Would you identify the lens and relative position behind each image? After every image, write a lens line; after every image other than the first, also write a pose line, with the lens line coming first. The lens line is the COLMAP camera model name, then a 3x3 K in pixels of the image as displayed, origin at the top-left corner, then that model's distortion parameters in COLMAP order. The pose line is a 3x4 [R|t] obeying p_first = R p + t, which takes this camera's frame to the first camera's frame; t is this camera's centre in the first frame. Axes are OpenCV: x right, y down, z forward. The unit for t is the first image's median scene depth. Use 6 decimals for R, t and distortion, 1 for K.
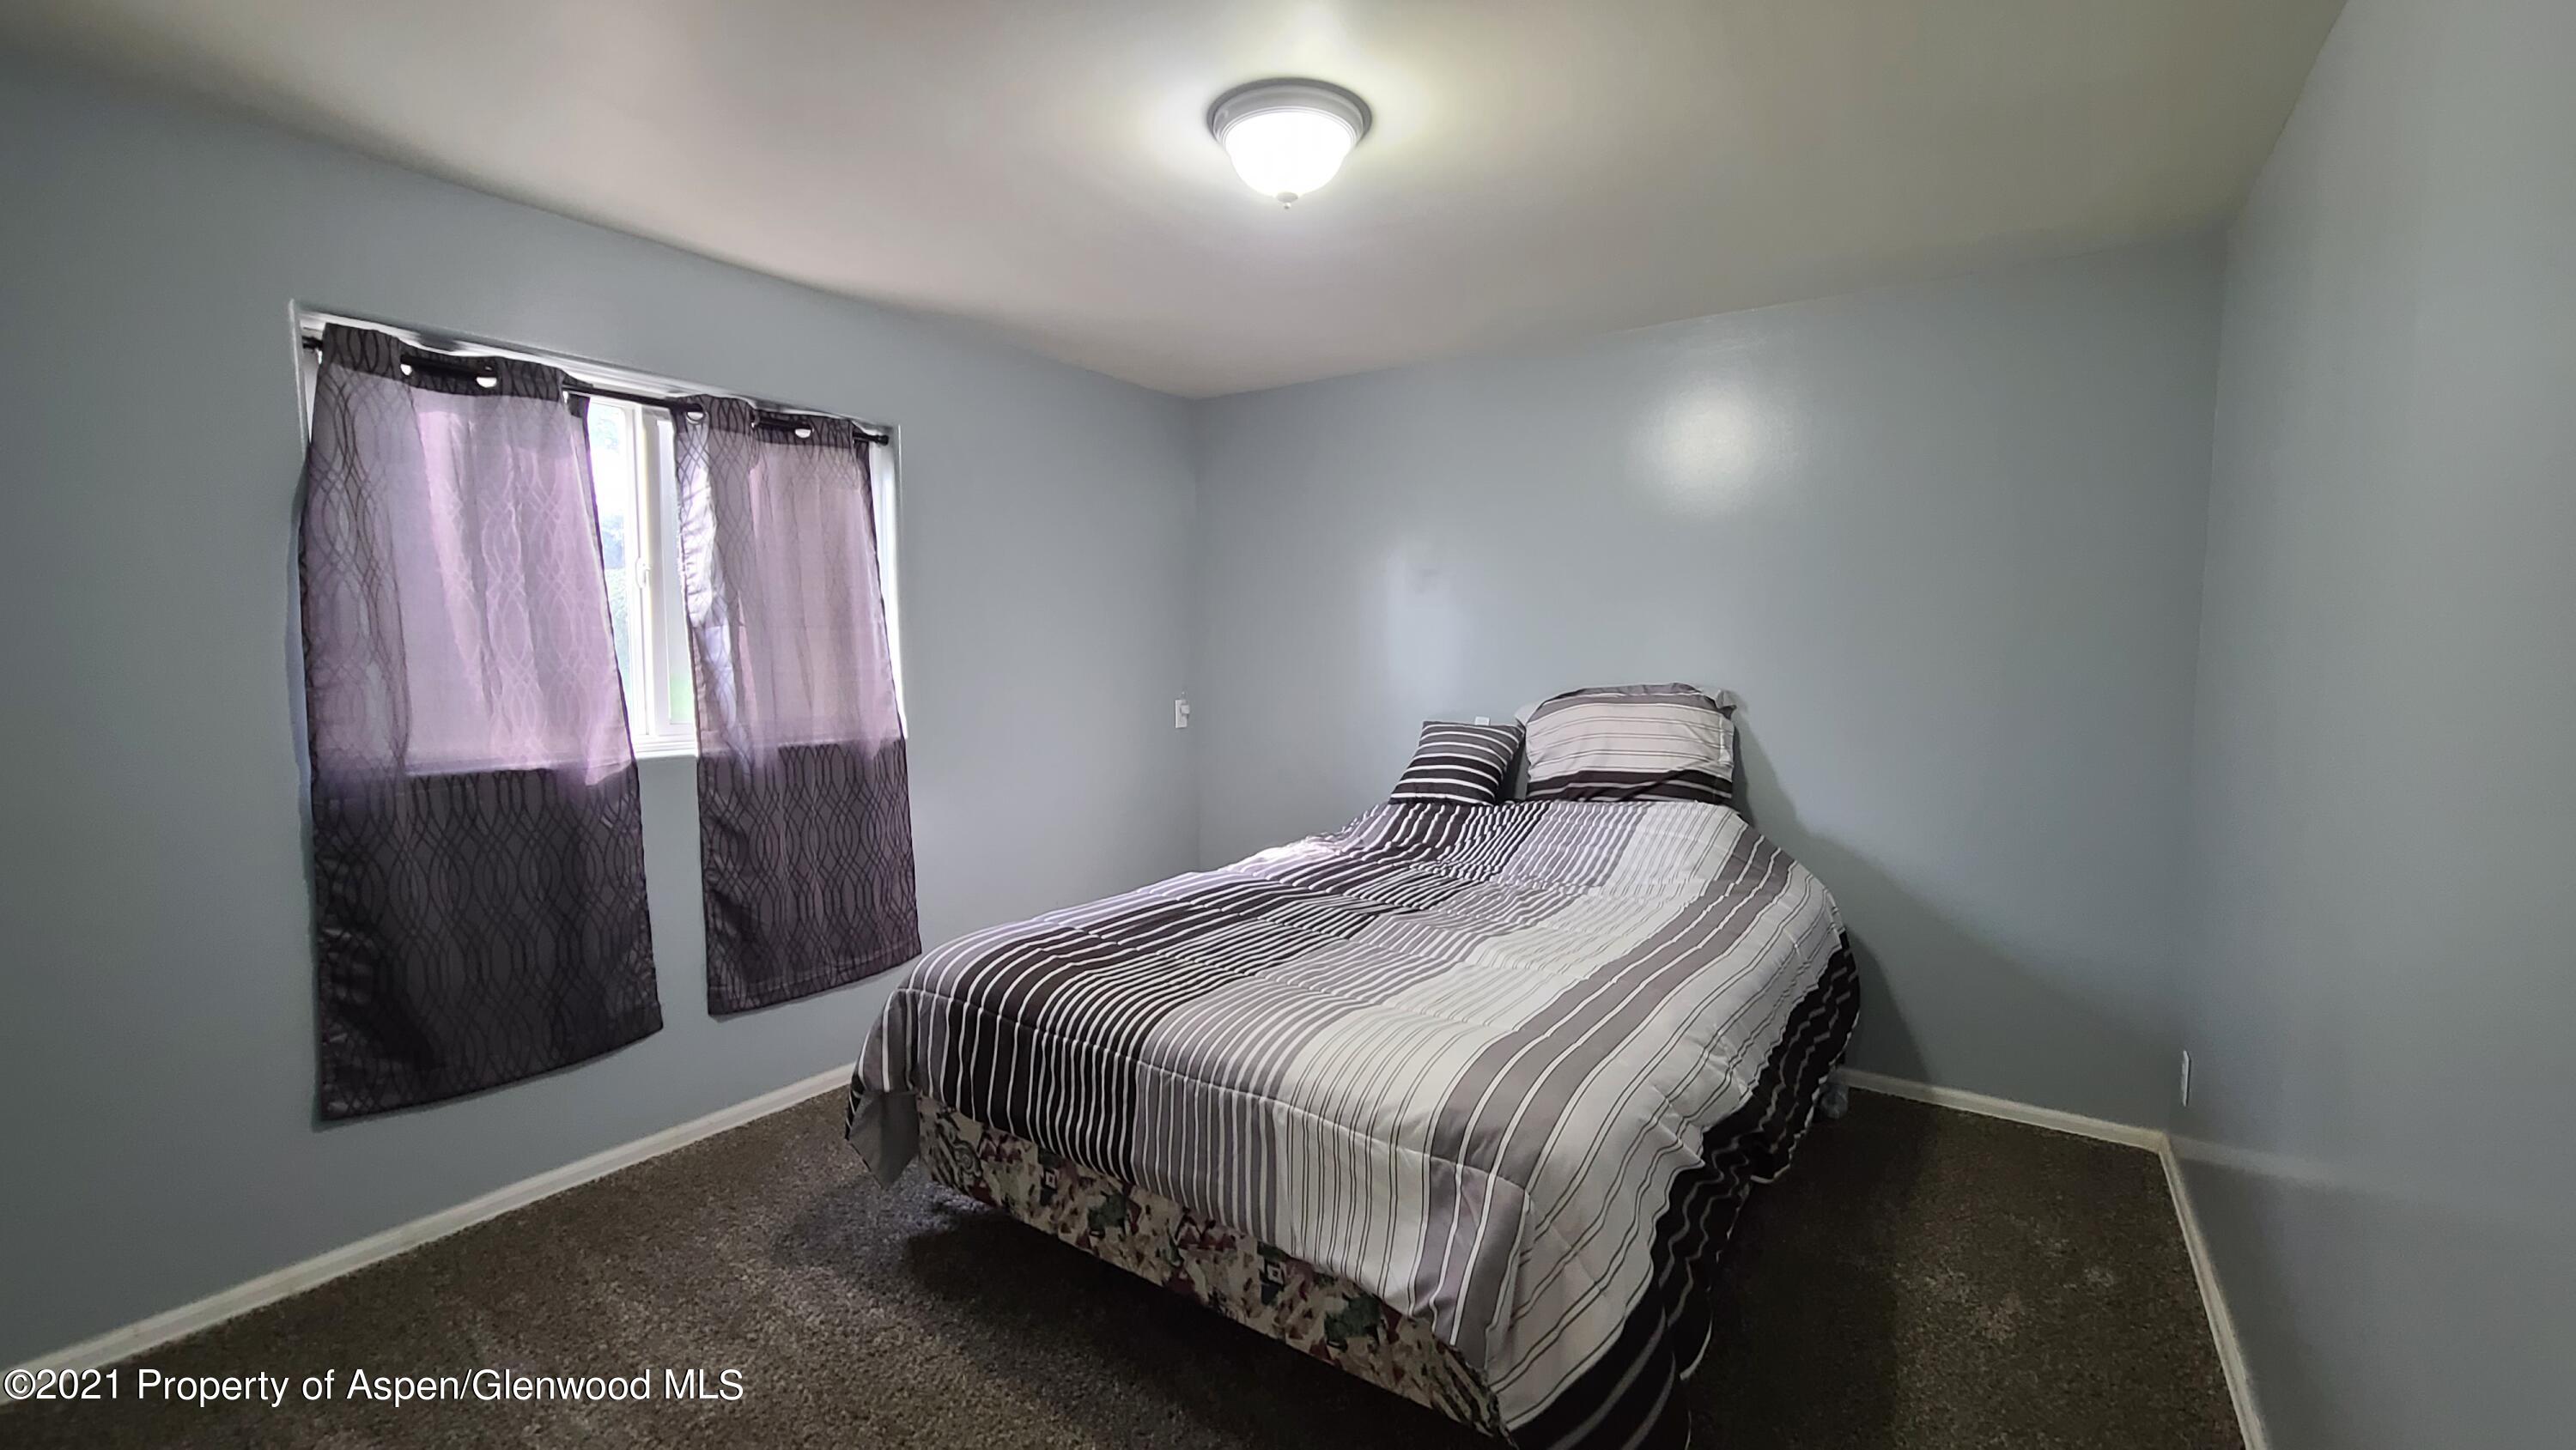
lens RADIAL K [[1062.3, 0, 1275.9], [0, 1062.3, 724.9], [0, 0, 1]] dist [-0.003374, -0.000173]
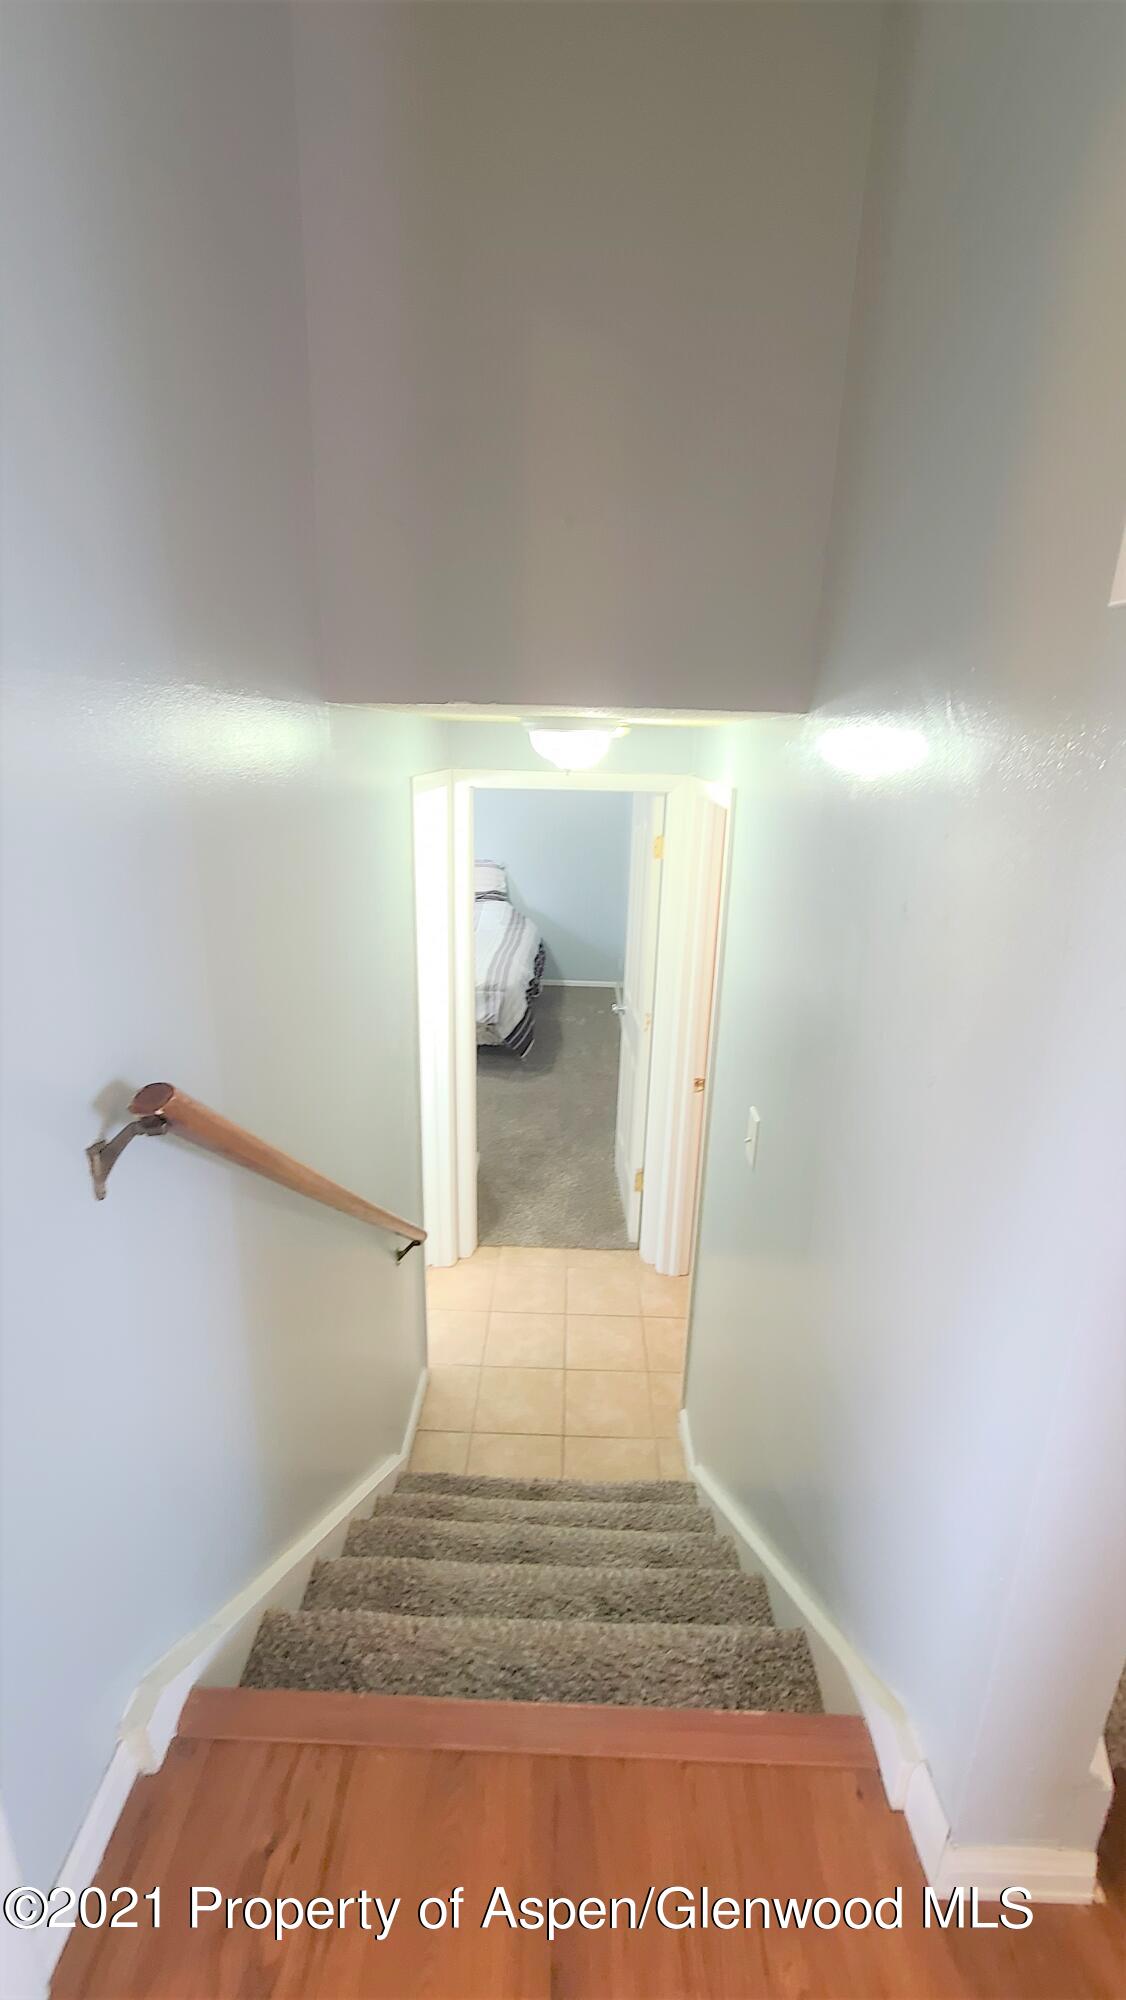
lens RADIAL K [[824.8, 0, 558.0], [0, 824.8, 989.1], [0, 0, 1]] dist [-0.003374, -0.000173]
pose [[0.835117, -0.145612, 0.530450, -0.842226], [0.023278, 0.972818, 0.230397, -0.249259], [-0.549580, -0.180061, 0.815807, -1.210029]]
